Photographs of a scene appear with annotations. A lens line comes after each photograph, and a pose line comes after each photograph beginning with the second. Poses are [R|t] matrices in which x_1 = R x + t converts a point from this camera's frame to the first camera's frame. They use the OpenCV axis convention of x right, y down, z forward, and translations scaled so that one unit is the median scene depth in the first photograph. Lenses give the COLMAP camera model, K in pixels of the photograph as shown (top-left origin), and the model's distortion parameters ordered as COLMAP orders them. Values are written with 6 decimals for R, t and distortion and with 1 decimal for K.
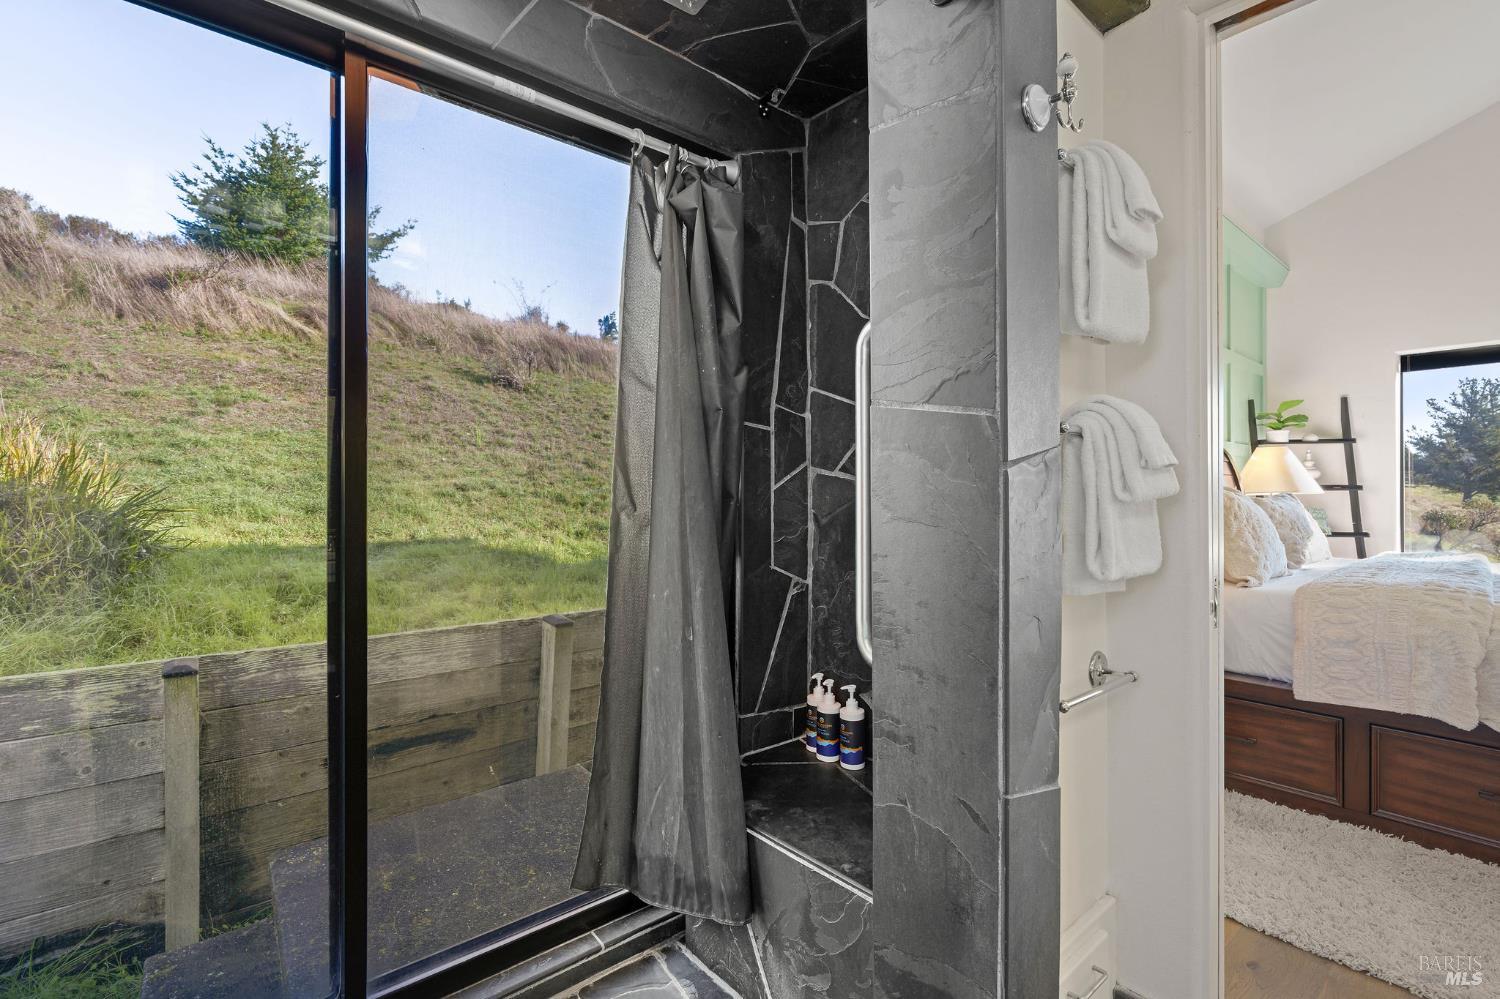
lens RADIAL K [[689.5, 0, 745.0], [0, 689.5, 494.7], [0, 0, 1]] dist [-0.003143, 0.001006]
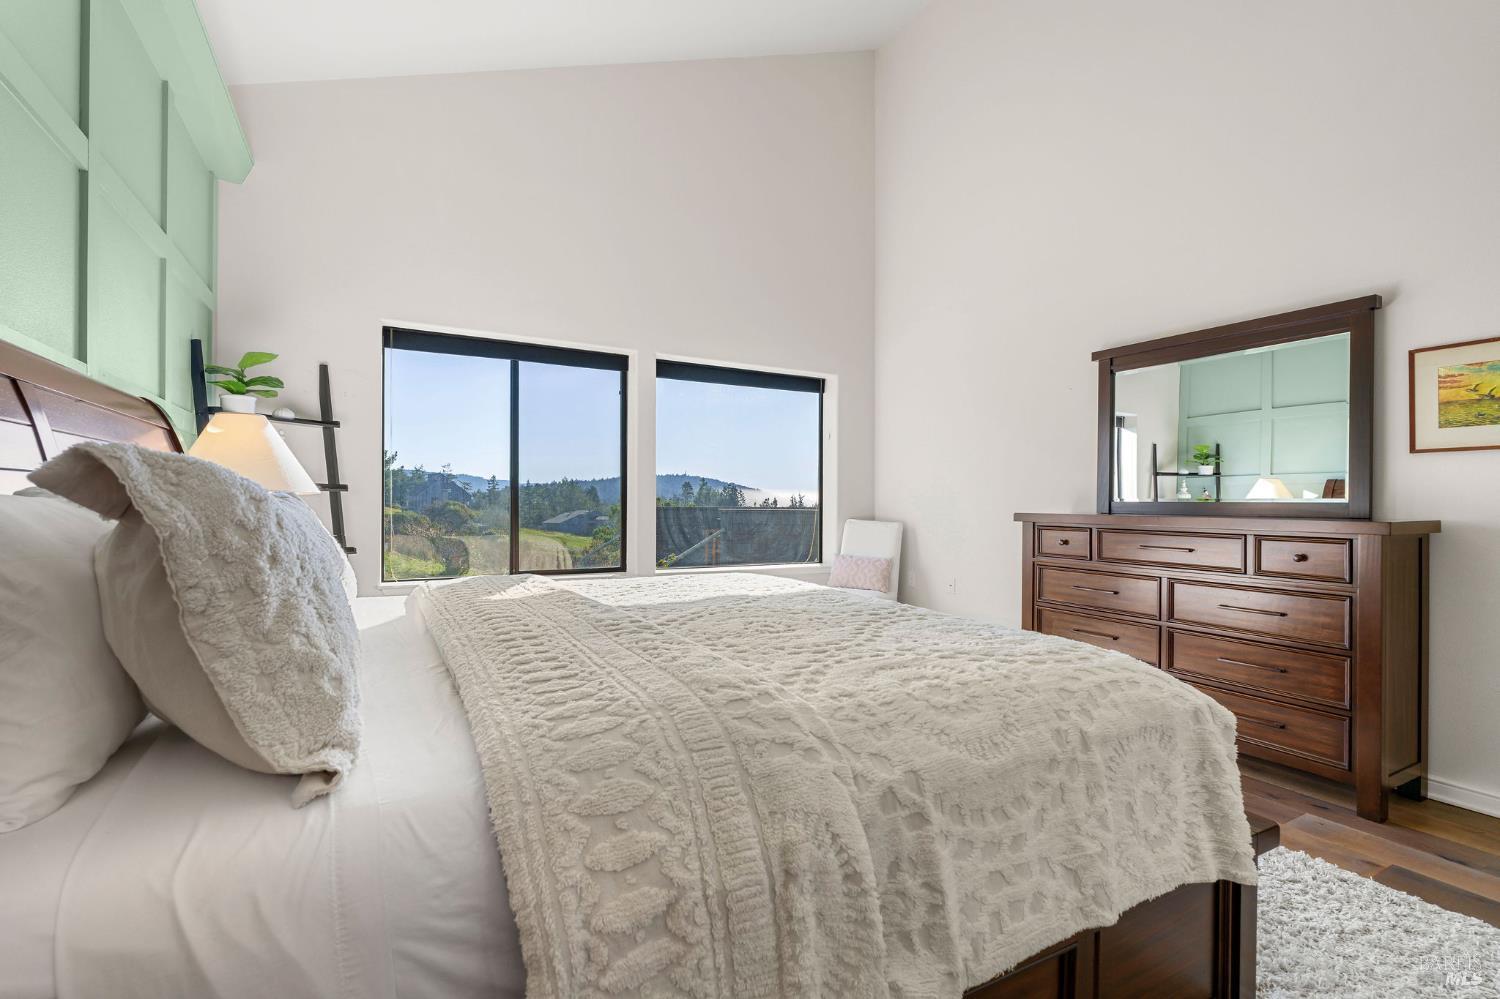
lens RADIAL K [[673.2, 0, 749.9], [0, 673.2, 494.9], [0, 0, 1]] dist [-0.003179, 0.000245]
pose [[0.198331, 0.011033, 0.980073, 0.258772], [-0.006925, 0.999927, -0.009856, 0.002538], [-0.980111, -0.004832, 0.198393, 0.413484]]
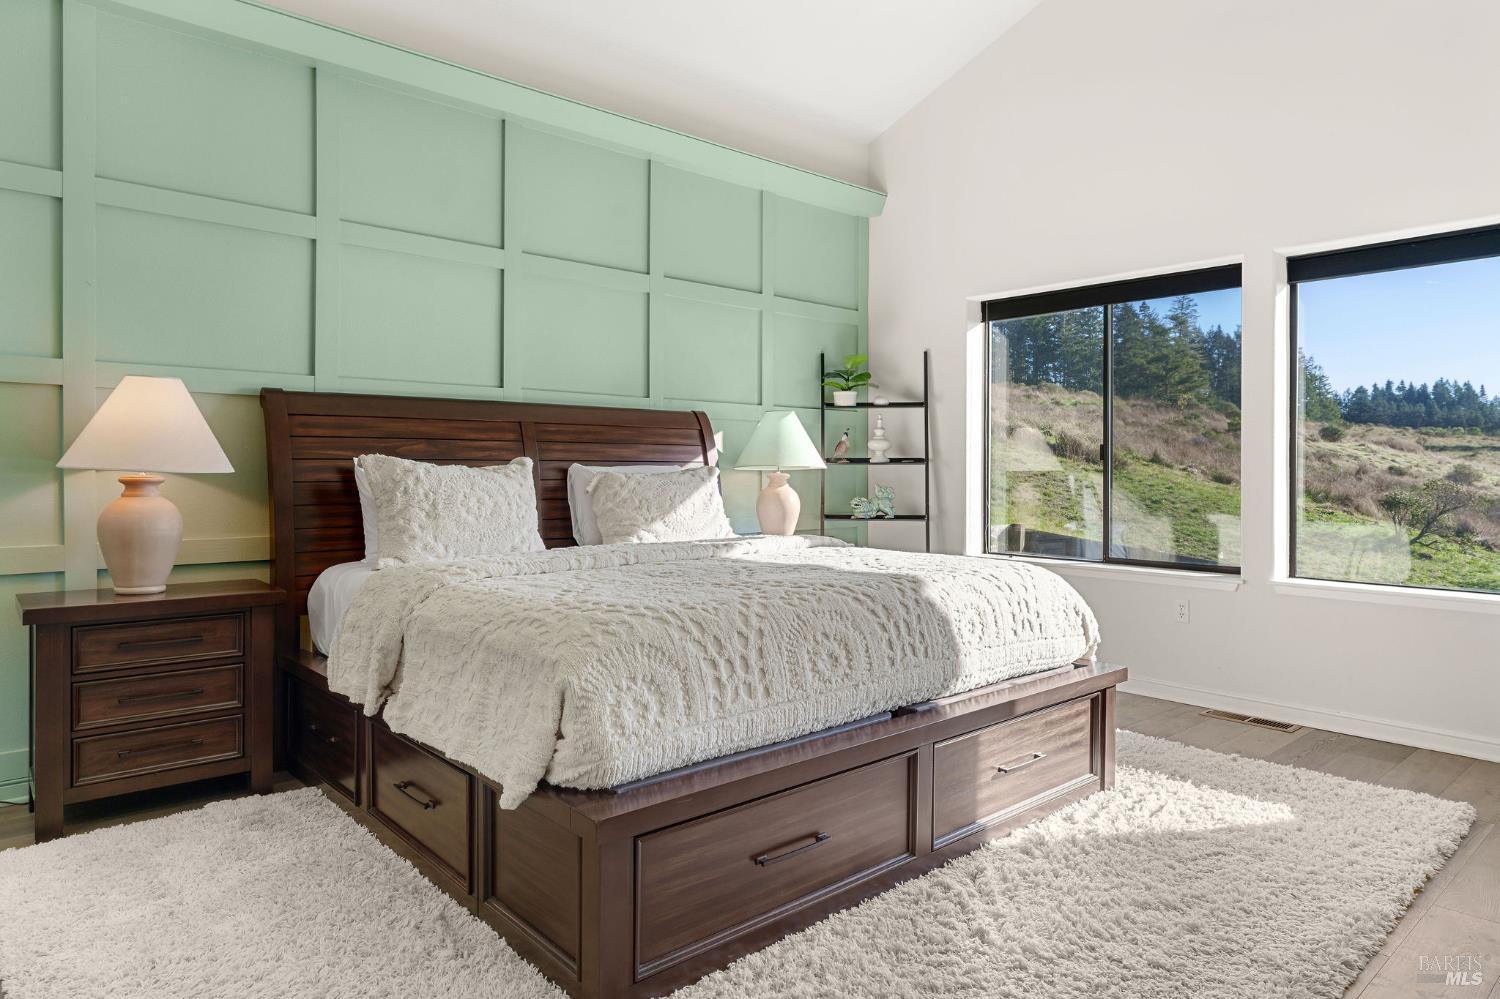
lens RADIAL K [[936.5, 0, 748.8], [0, 936.5, 471.3], [0, 0, 1]] dist [-0.001187, -0.000140]
pose [[0.999571, 0.002955, 0.029153, 0.635969], [-0.002968, 0.999996, 0.000399, 0.002020], [-0.029152, -0.000485, 0.999575, -0.118856]]
